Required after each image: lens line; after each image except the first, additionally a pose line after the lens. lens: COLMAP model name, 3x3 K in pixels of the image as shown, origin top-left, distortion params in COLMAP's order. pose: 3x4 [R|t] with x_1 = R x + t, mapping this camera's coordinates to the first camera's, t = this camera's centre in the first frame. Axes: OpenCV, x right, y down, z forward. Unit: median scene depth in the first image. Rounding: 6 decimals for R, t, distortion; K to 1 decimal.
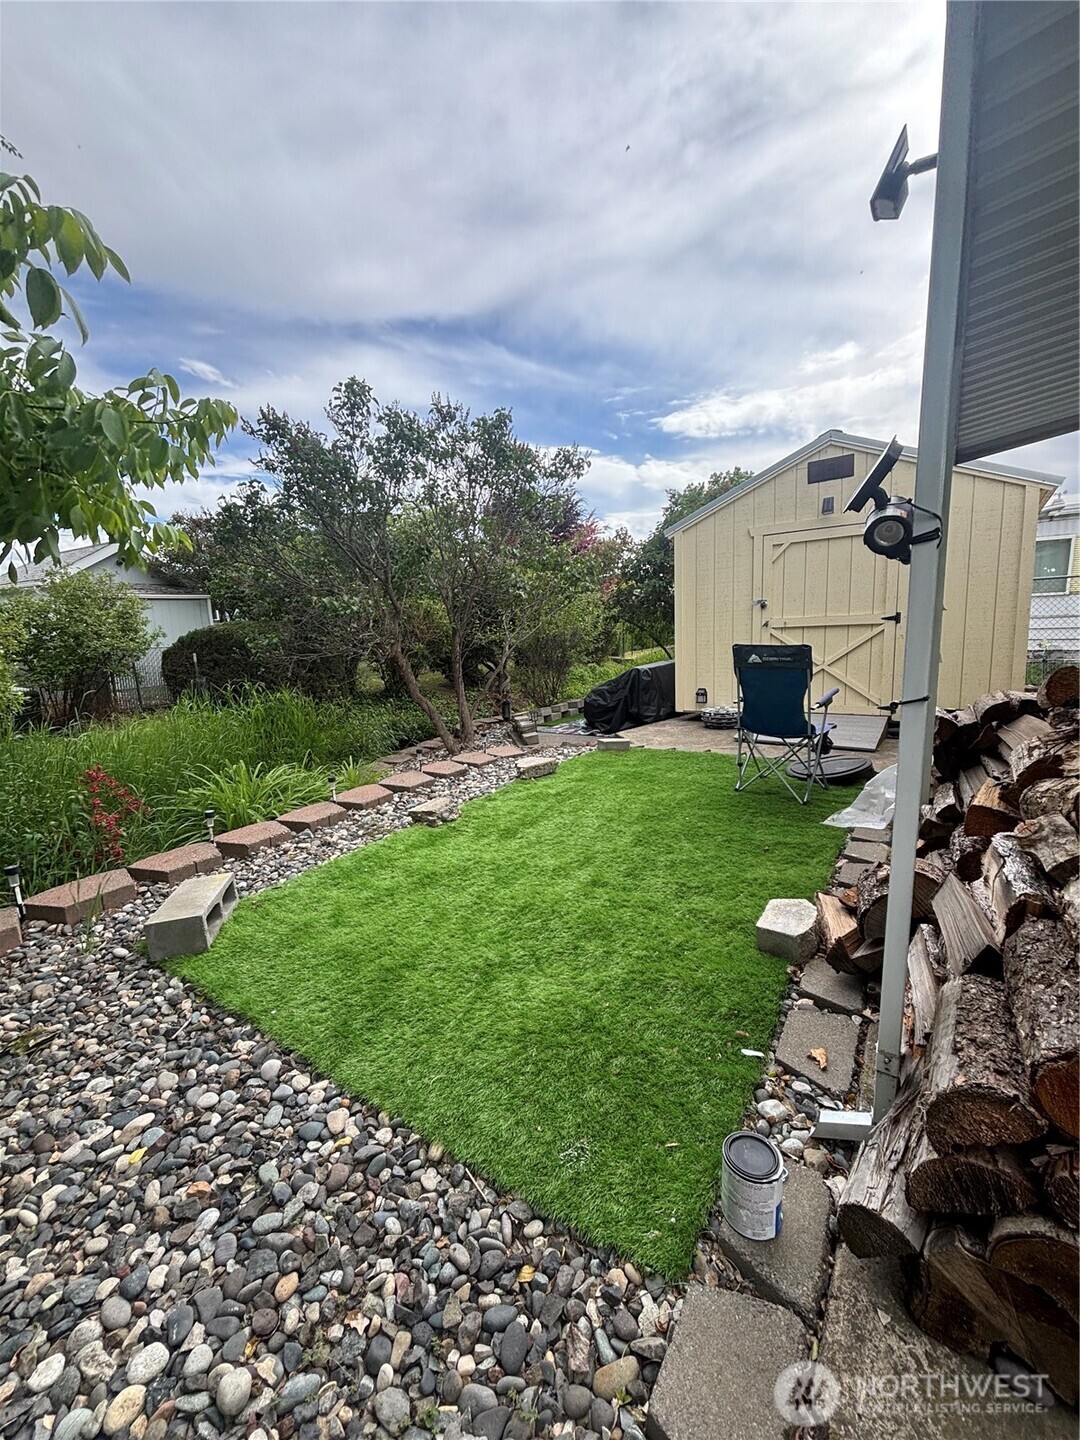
lens RADIAL K [[583.8, 0, 540.0], [0, 583.8, 720.0], [0, 0, 1]] dist [-0.000758, -0.000047]
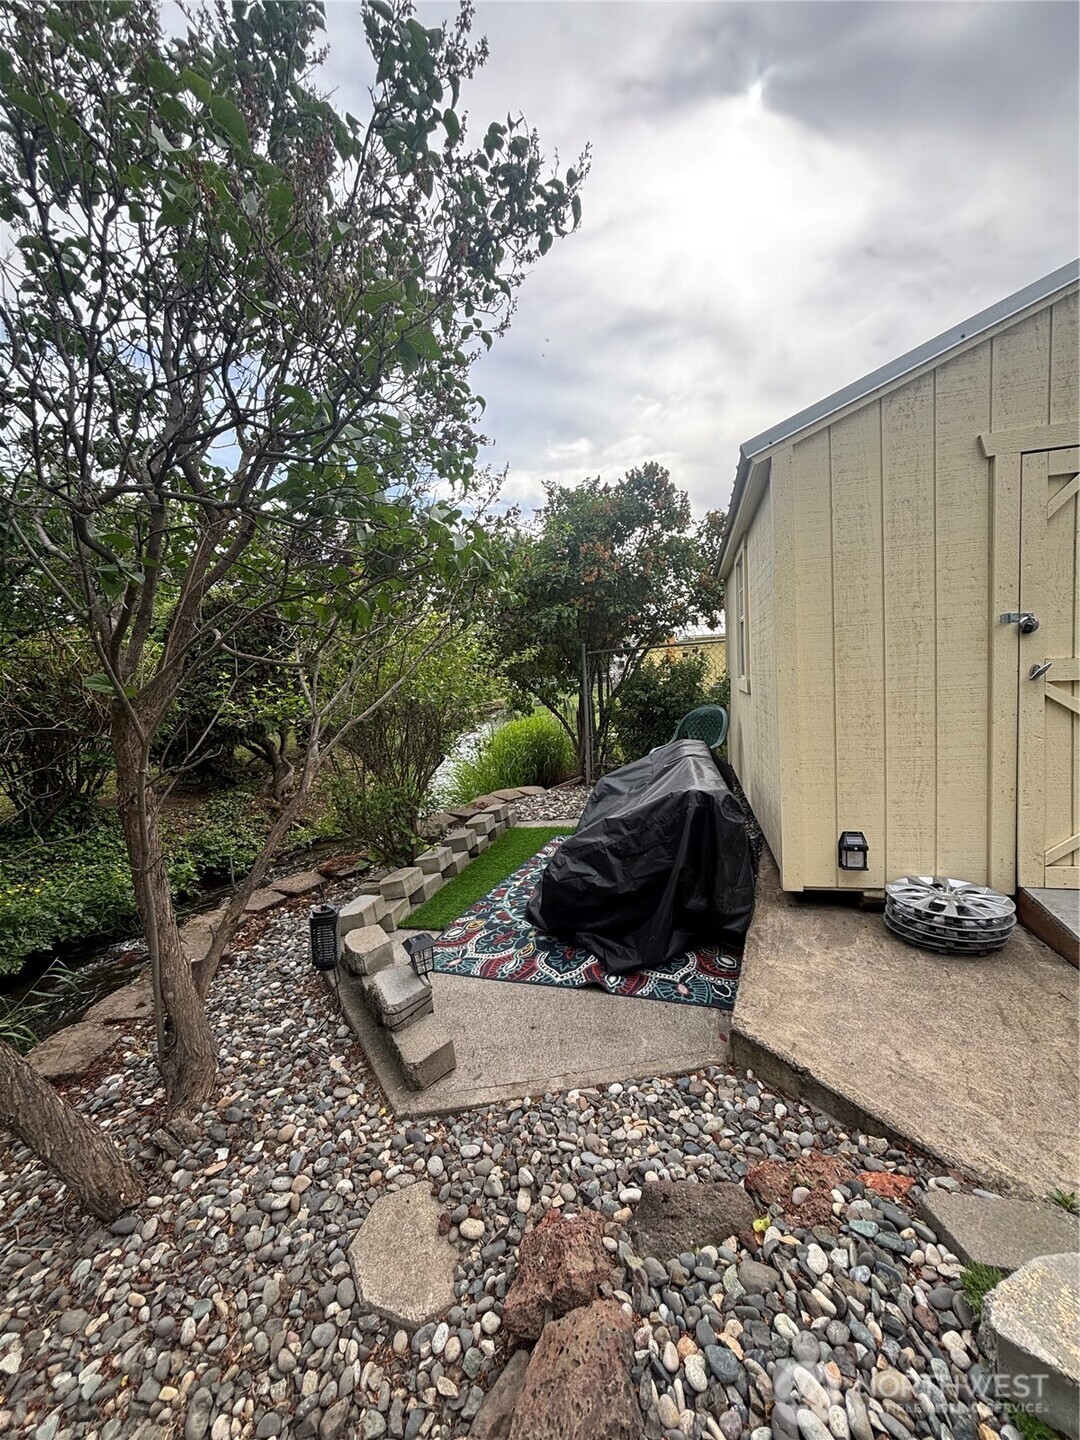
lens RADIAL K [[580.8, 0, 540.0], [0, 580.8, 720.0], [0, 0, 1]] dist [0.000254, 0.000023]
pose [[0.932329, -0.016649, 0.361228, -0.059470], [0.053558, 0.994280, -0.092409, -0.099951], [-0.357624, 0.105502, 0.927887, 0.662214]]
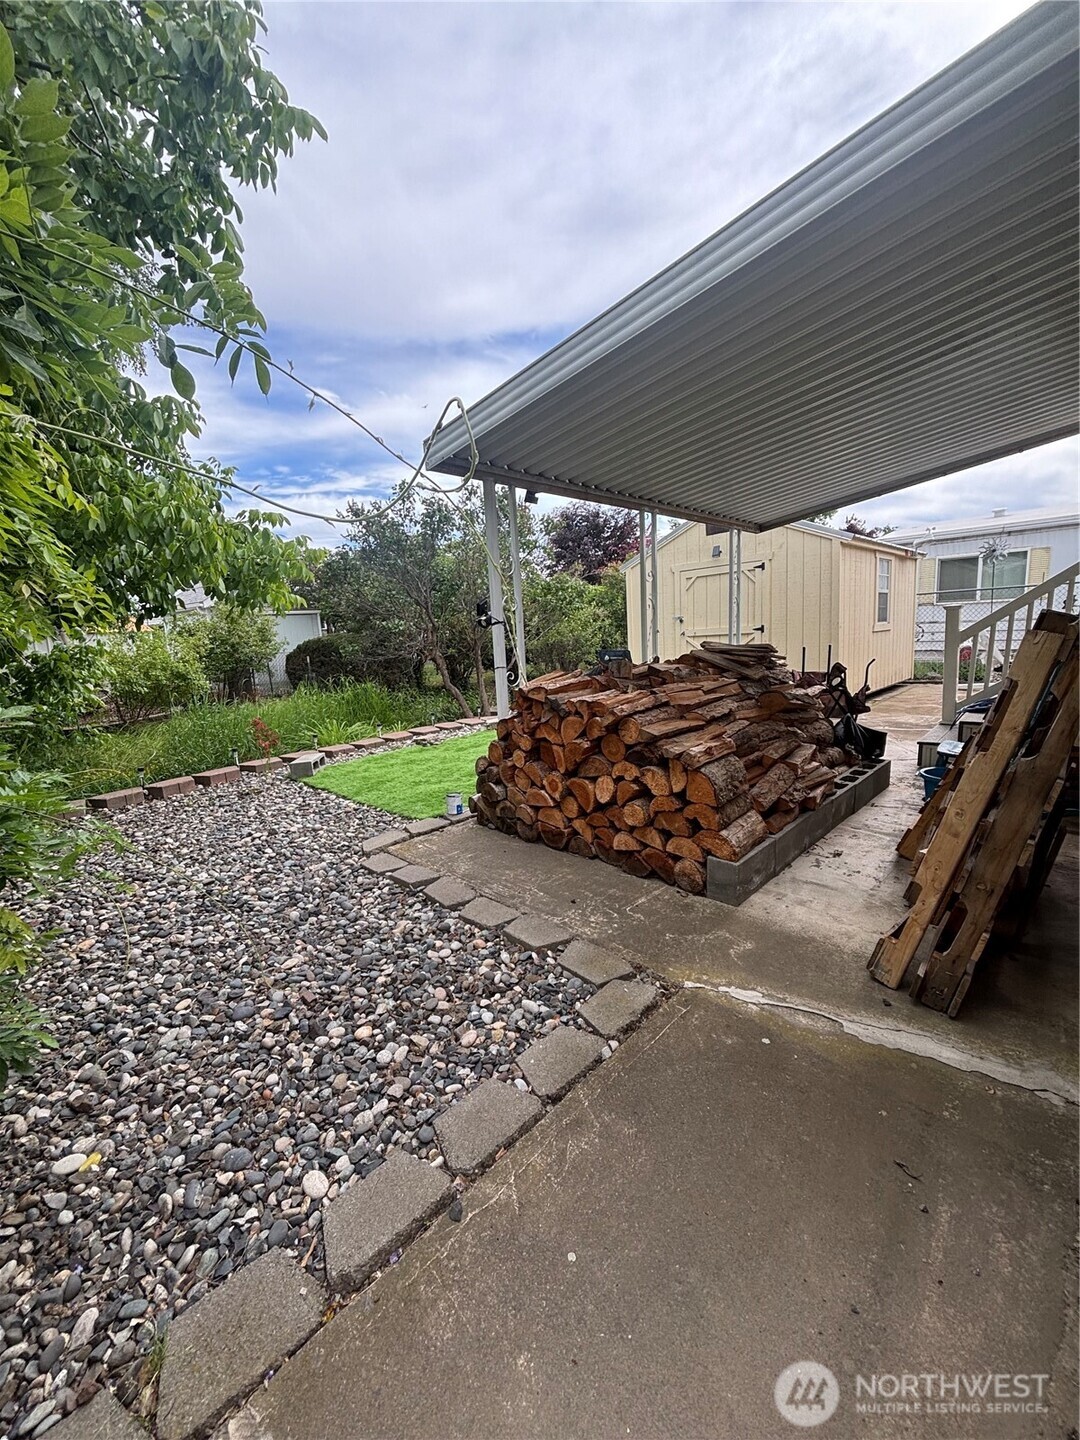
lens RADIAL K [[583.8, 0, 540.0], [0, 583.8, 720.0], [0, 0, 1]] dist [-0.000758, -0.000047]
pose [[0.988309, 0.011771, -0.152009, 0.228611], [-0.012405, 0.999918, -0.003226, 0.047462], [0.151958, 0.005074, 0.988374, -0.395139]]
